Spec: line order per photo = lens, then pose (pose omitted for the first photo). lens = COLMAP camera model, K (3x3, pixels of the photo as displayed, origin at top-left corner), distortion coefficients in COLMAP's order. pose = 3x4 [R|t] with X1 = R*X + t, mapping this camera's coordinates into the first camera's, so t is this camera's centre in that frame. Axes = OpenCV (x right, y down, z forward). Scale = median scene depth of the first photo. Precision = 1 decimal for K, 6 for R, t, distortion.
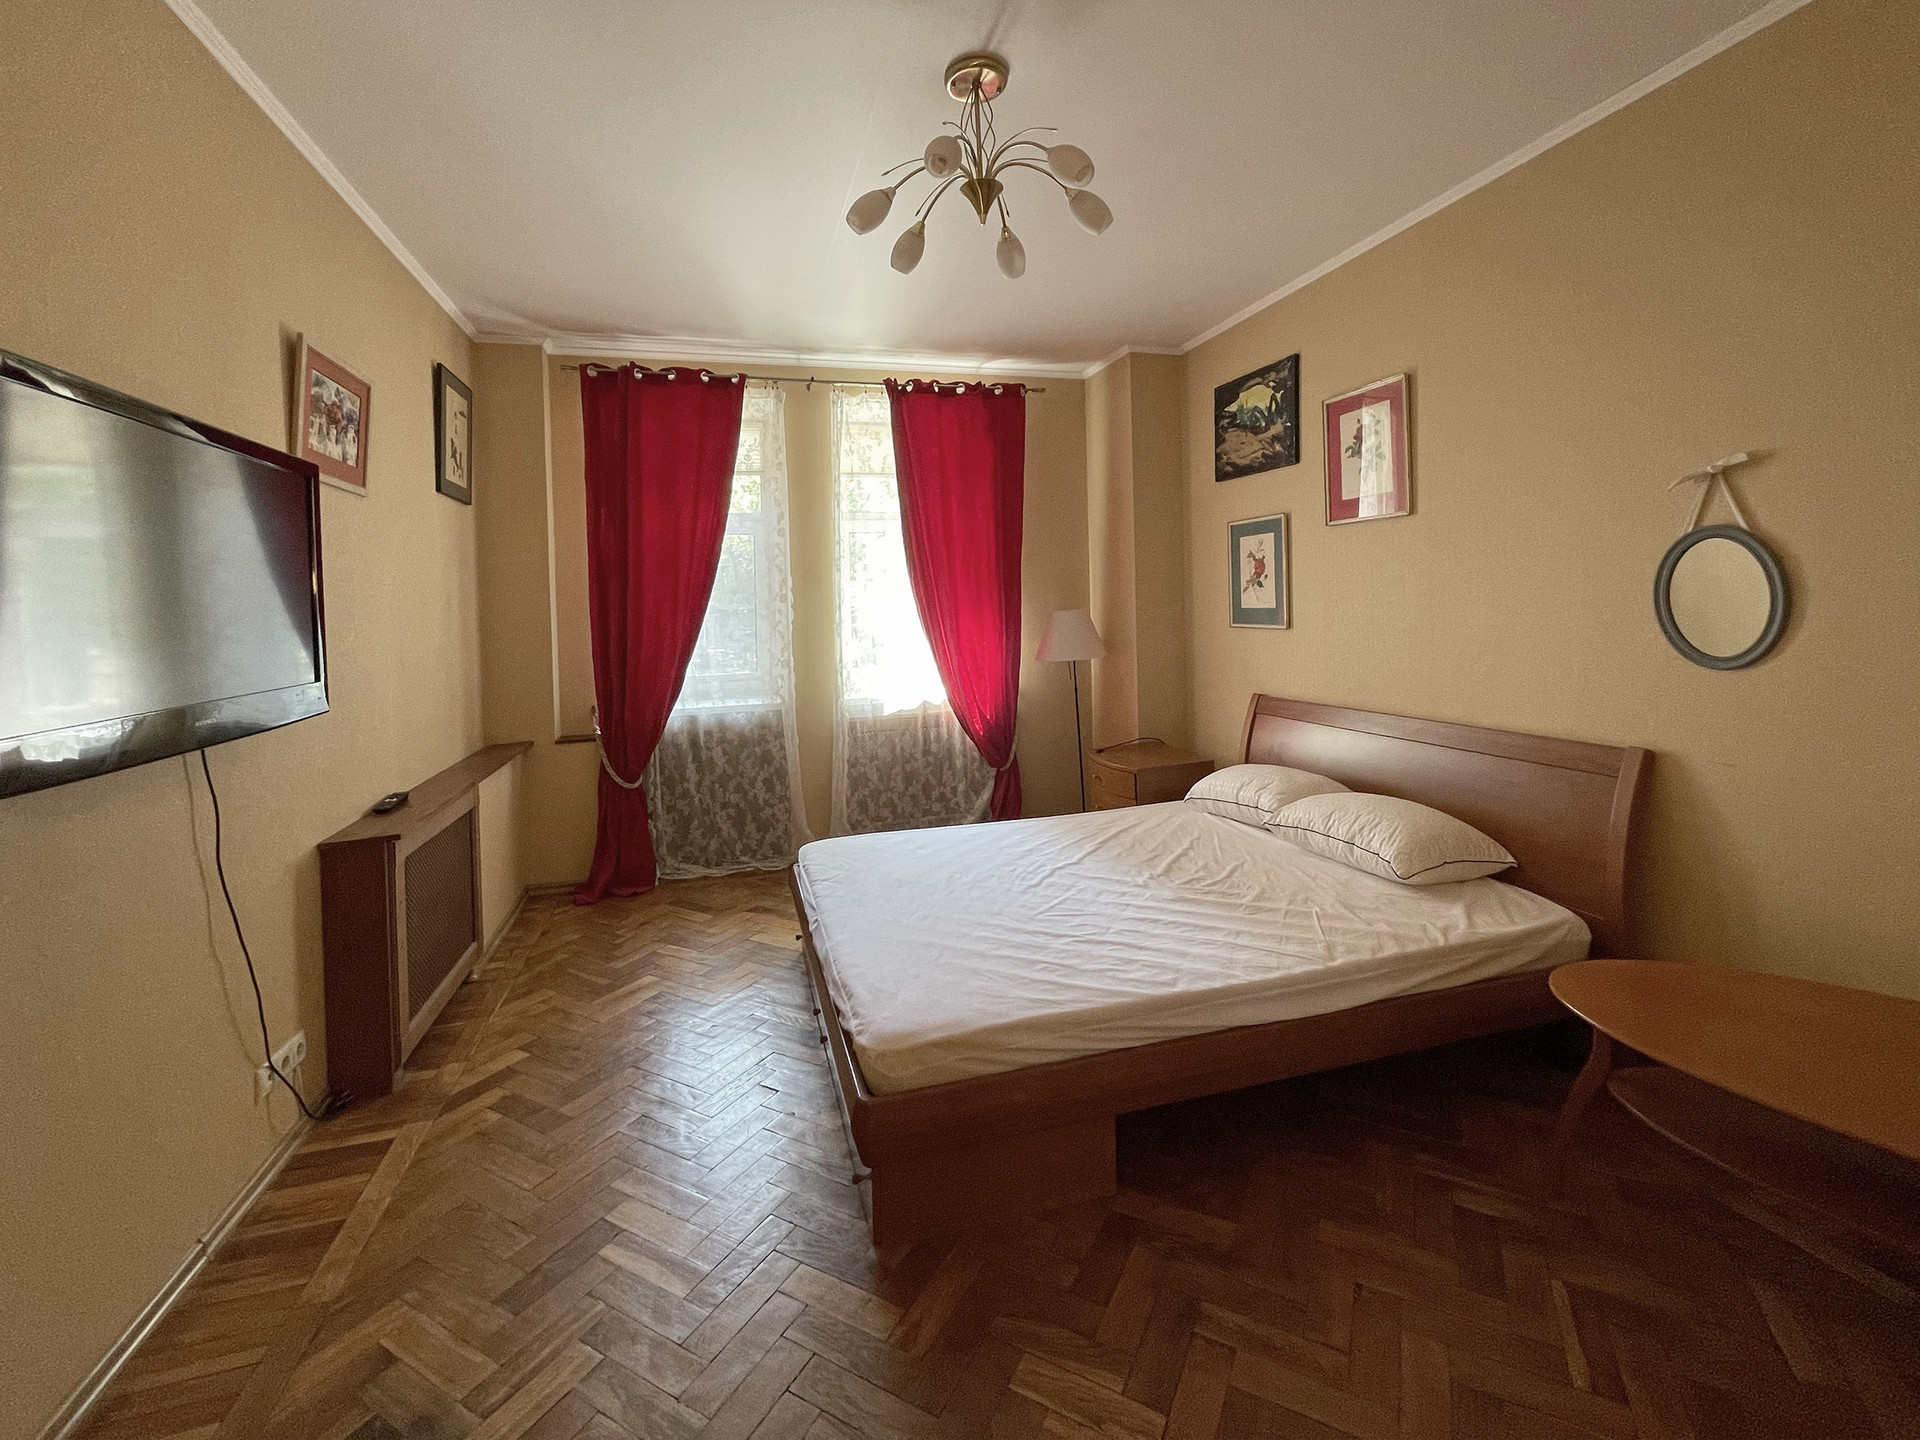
lens RADIAL K [[801.7, 0, 960.0], [0, 801.7, 720.0], [0, 0, 1]] dist [-0.000954, -0.000235]
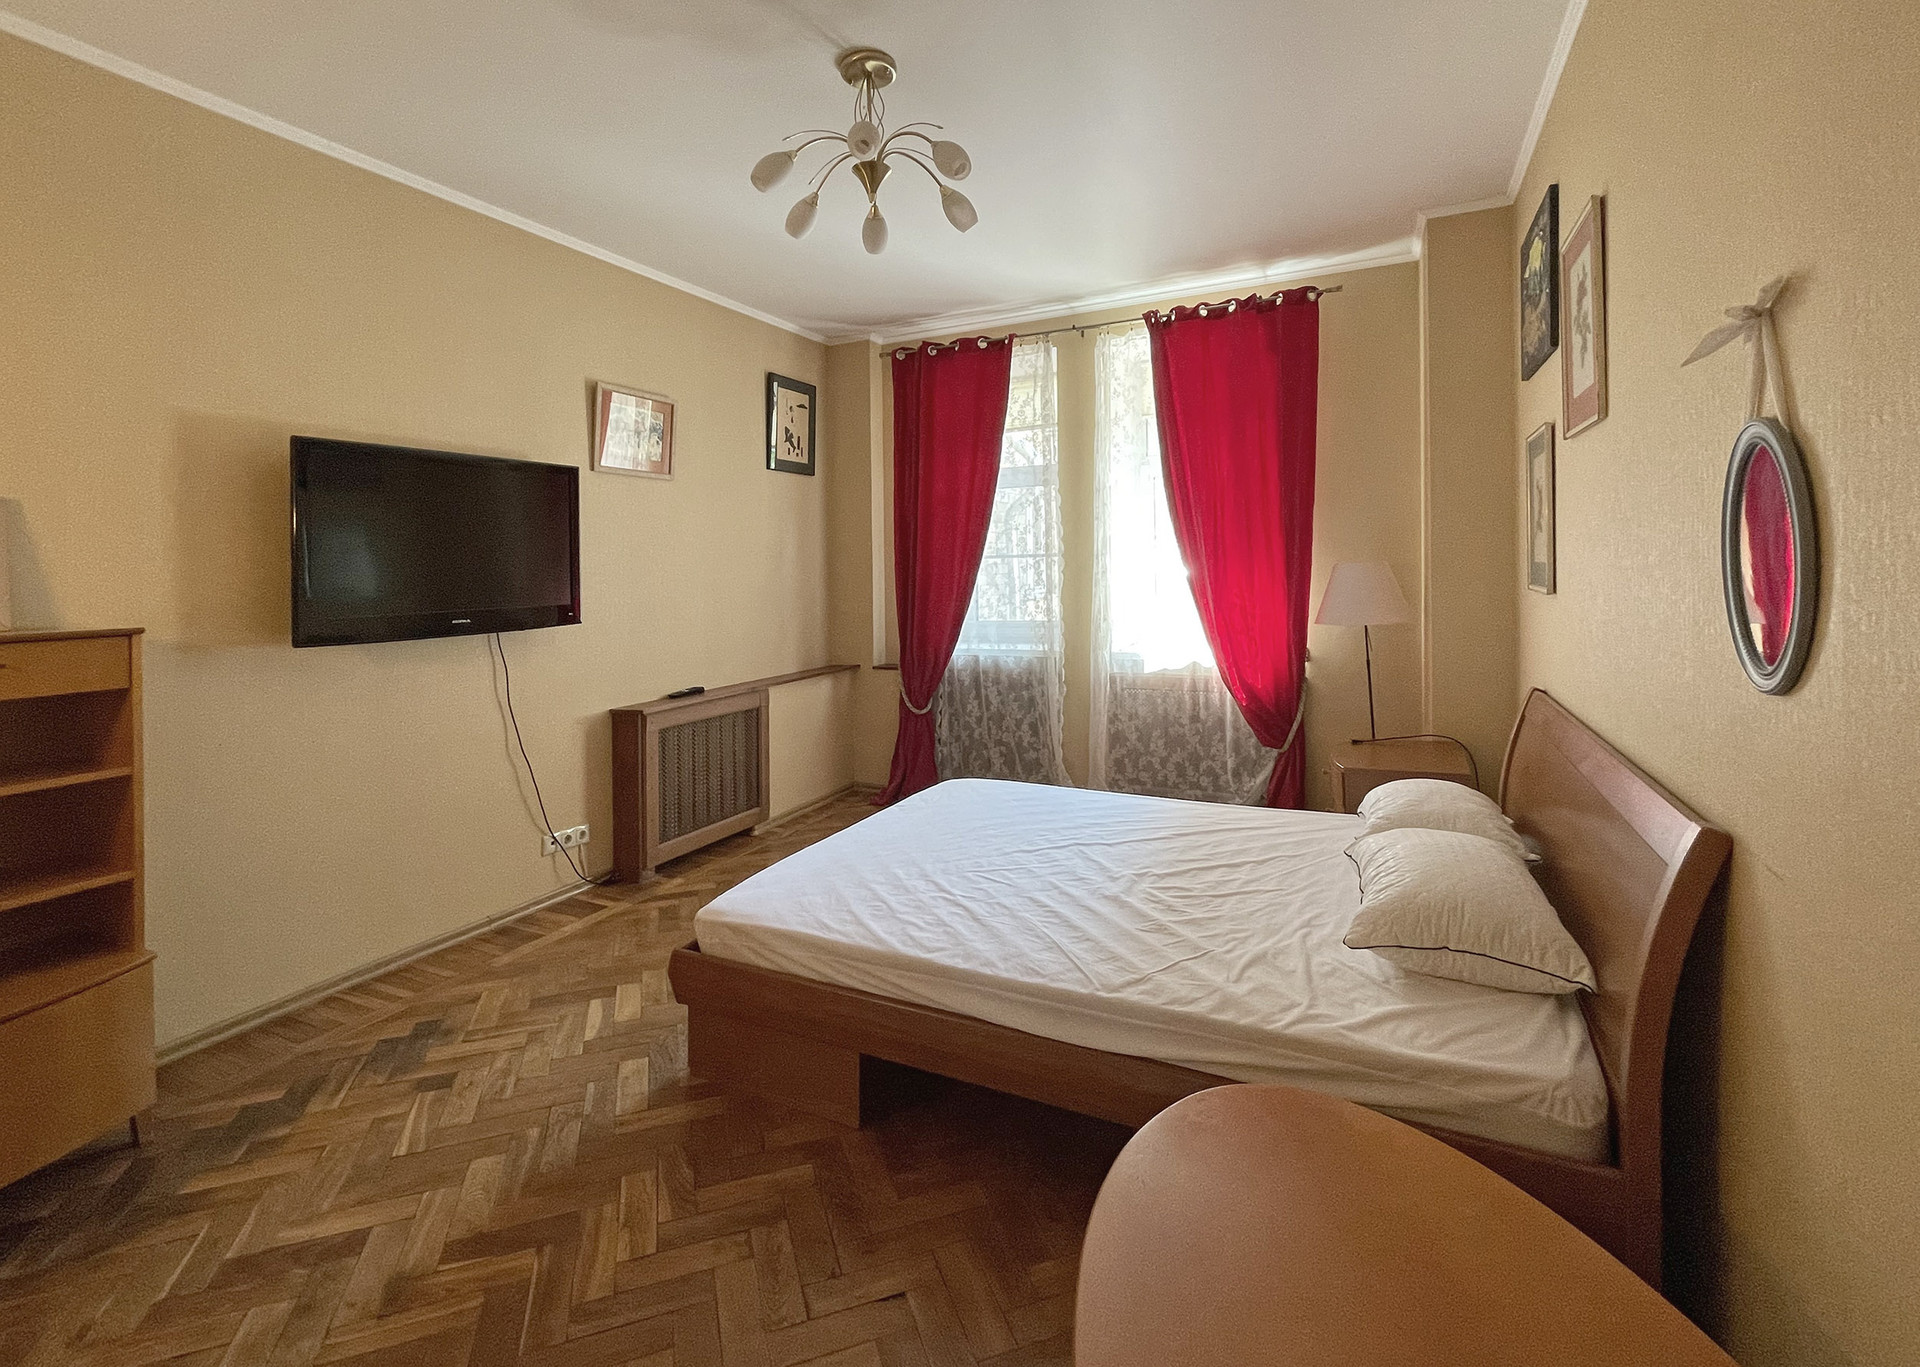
lens RADIAL K [[870.2, 0, 960.0], [0, 870.2, 683.5], [0, 0, 1]] dist [0.000434, -0.000105]
pose [[0.740672, 0.102979, -0.663927, 0.528720], [-0.096140, 0.994259, 0.046963, -0.025127], [0.664952, 0.029046, 0.746321, 0.125688]]
